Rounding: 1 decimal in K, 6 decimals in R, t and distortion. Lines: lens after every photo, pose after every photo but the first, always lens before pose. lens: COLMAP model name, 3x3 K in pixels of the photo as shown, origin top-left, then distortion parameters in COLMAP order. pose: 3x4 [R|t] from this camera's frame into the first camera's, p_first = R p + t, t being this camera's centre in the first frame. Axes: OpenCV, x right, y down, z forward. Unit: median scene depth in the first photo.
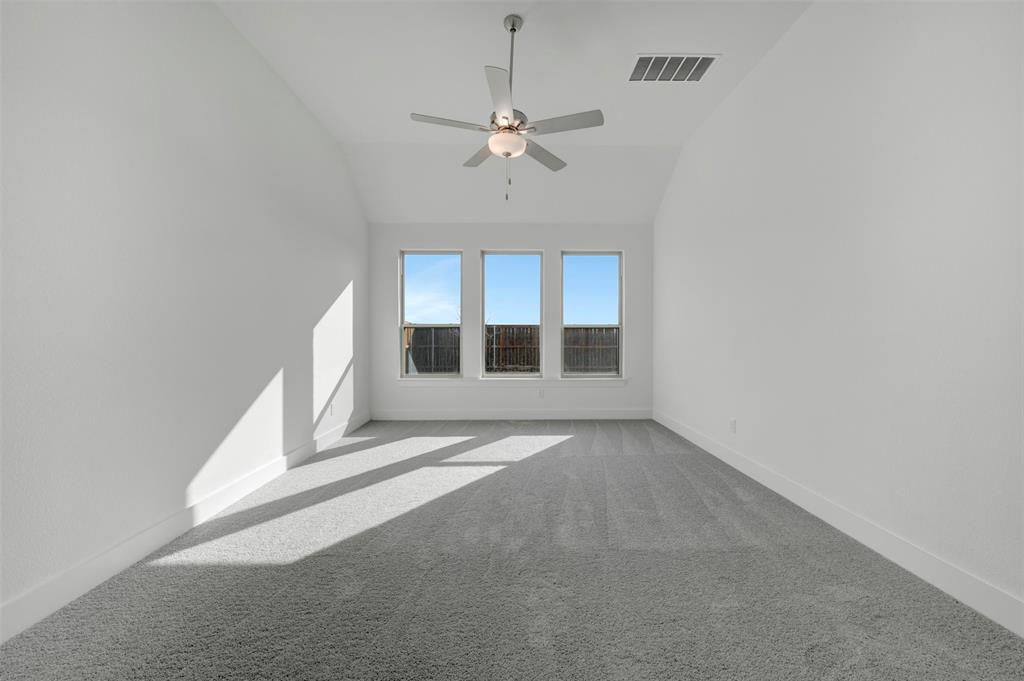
lens RADIAL K [[410.5, 0, 513.3], [0, 410.5, 341.0], [0, 0, 1]] dist [0.001929, 0.000615]
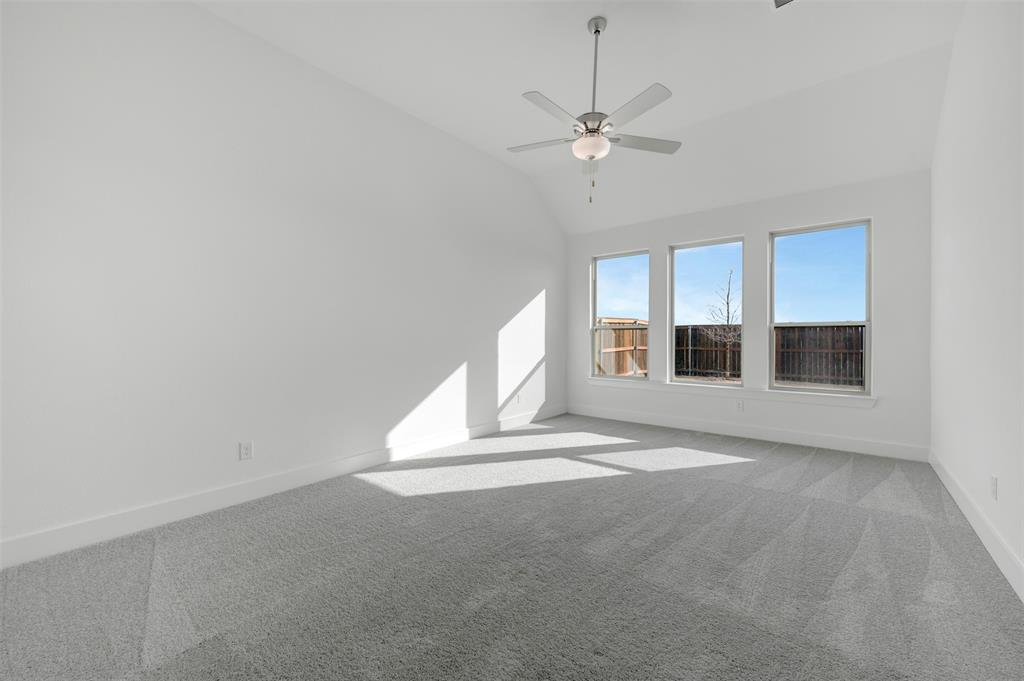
lens RADIAL K [[410.5, 0, 514.5], [0, 410.5, 338.8], [0, 0, 1]] dist [0.001929, 0.000615]
pose [[0.760181, 0.000893, -0.649711, 0.354445], [-0.006336, 0.999962, -0.006039, -0.000937], [0.649681, 0.008707, 0.760157, 0.080521]]
